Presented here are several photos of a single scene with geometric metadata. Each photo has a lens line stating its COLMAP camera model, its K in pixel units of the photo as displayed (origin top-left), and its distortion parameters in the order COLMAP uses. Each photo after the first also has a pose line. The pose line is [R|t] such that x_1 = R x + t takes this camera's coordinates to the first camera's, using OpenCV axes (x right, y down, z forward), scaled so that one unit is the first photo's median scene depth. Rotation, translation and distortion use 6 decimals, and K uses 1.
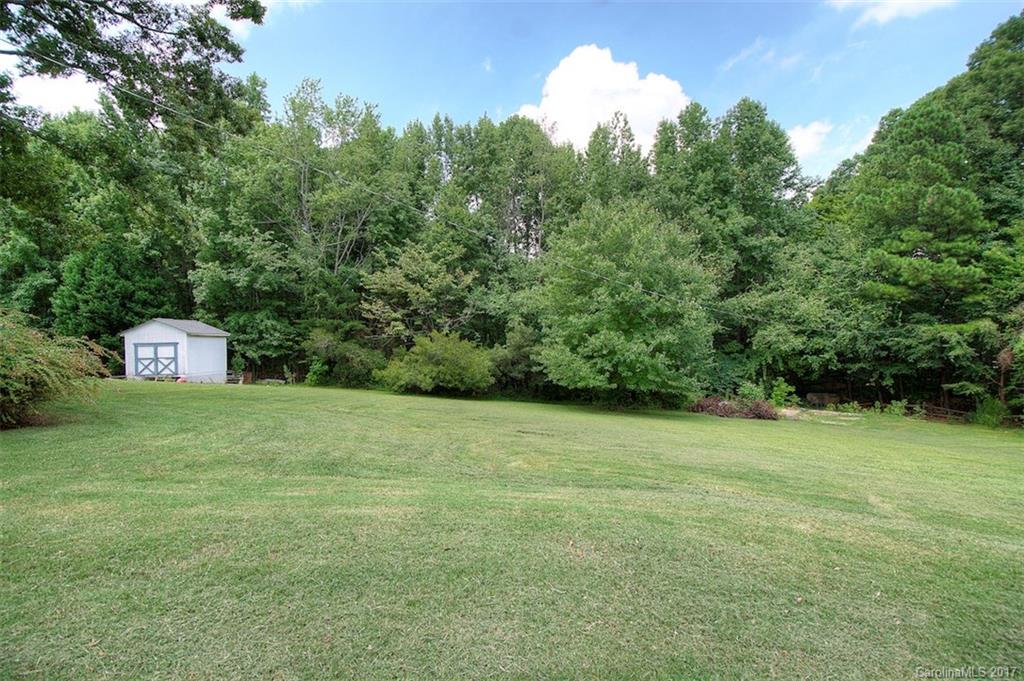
lens RADIAL K [[464.2, 0, 509.6], [0, 464.2, 343.3], [0, 0, 1]] dist [-0.000931, -0.000306]
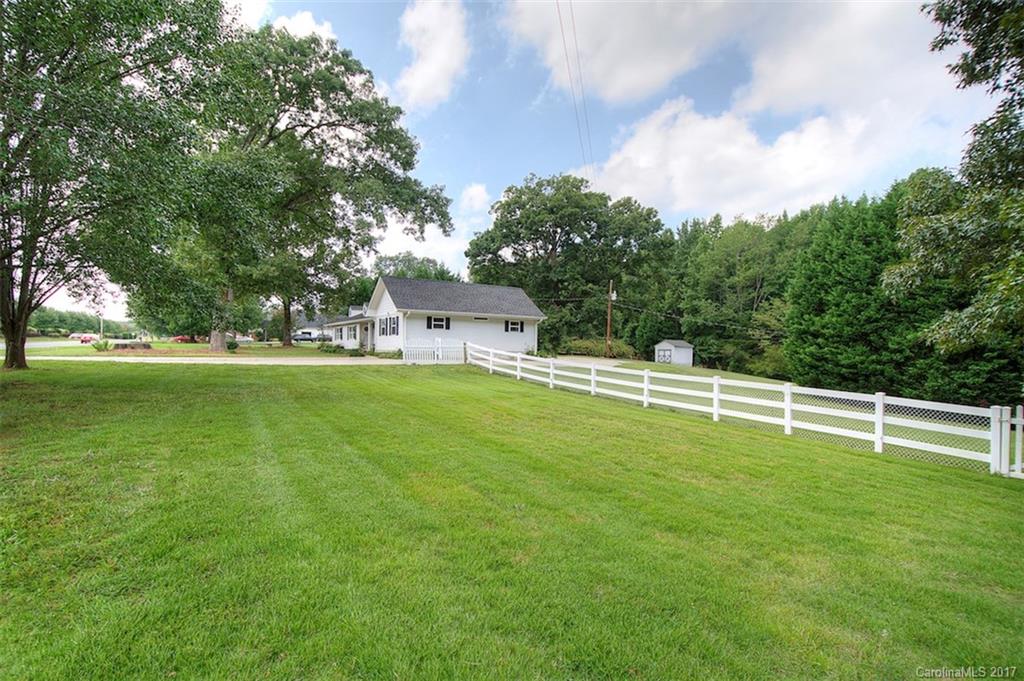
lens RADIAL K [[464.2, 0, 510.9], [0, 464.2, 343.2], [0, 0, 1]] dist [-0.000931, -0.000306]
pose [[0.492918, 0.002045, -0.870073, 0.876982], [-0.027555, 0.999532, -0.013261, 0.018337], [0.869639, 0.030511, 0.492744, -0.839585]]
